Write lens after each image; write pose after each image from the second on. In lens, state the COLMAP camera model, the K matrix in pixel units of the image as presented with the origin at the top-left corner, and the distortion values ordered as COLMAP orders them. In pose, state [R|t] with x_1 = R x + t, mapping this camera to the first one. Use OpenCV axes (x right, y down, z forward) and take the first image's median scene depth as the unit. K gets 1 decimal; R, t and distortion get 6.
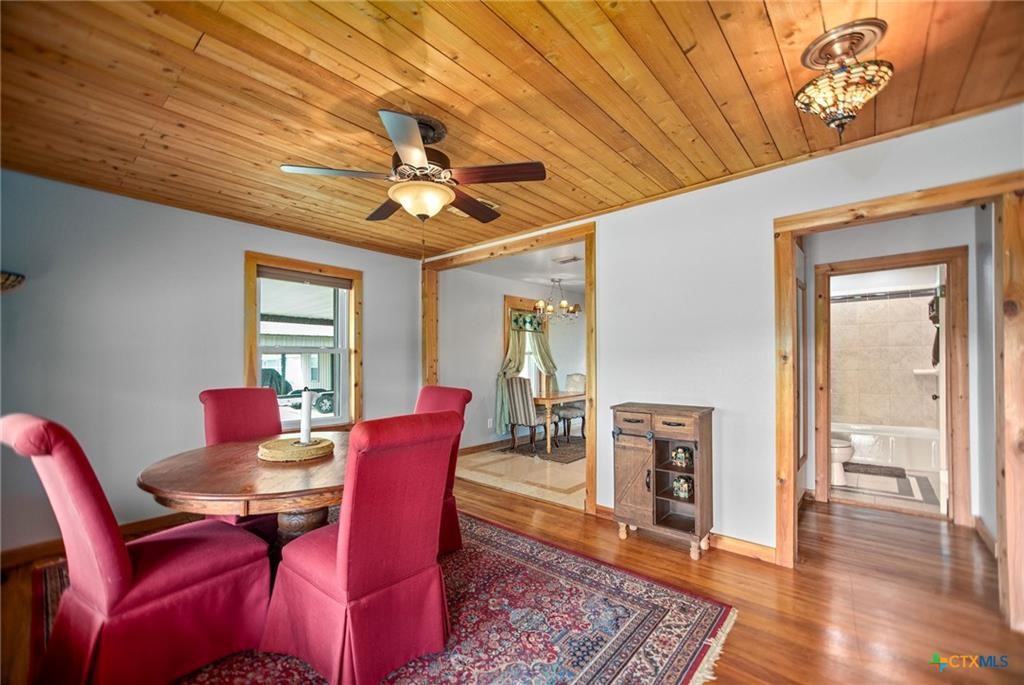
lens RADIAL K [[422.7, 0, 512.3], [0, 422.7, 357.8], [0, 0, 1]] dist [-0.000194, 0.000090]
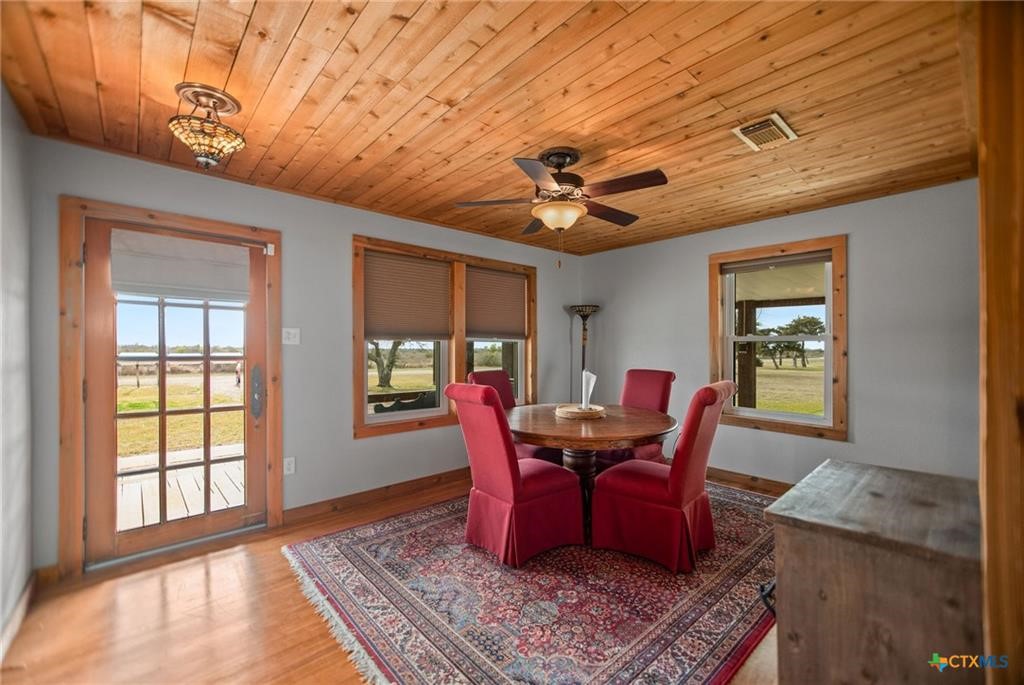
lens RADIAL K [[422.7, 0, 513.8], [0, 422.7, 348.9], [0, 0, 1]] dist [-0.000194, 0.000090]
pose [[-0.137168, -0.003512, -0.990542, 0.870653], [0.007282, 0.999963, -0.004554, 0.006879], [0.990521, -0.007838, -0.137138, 0.916361]]
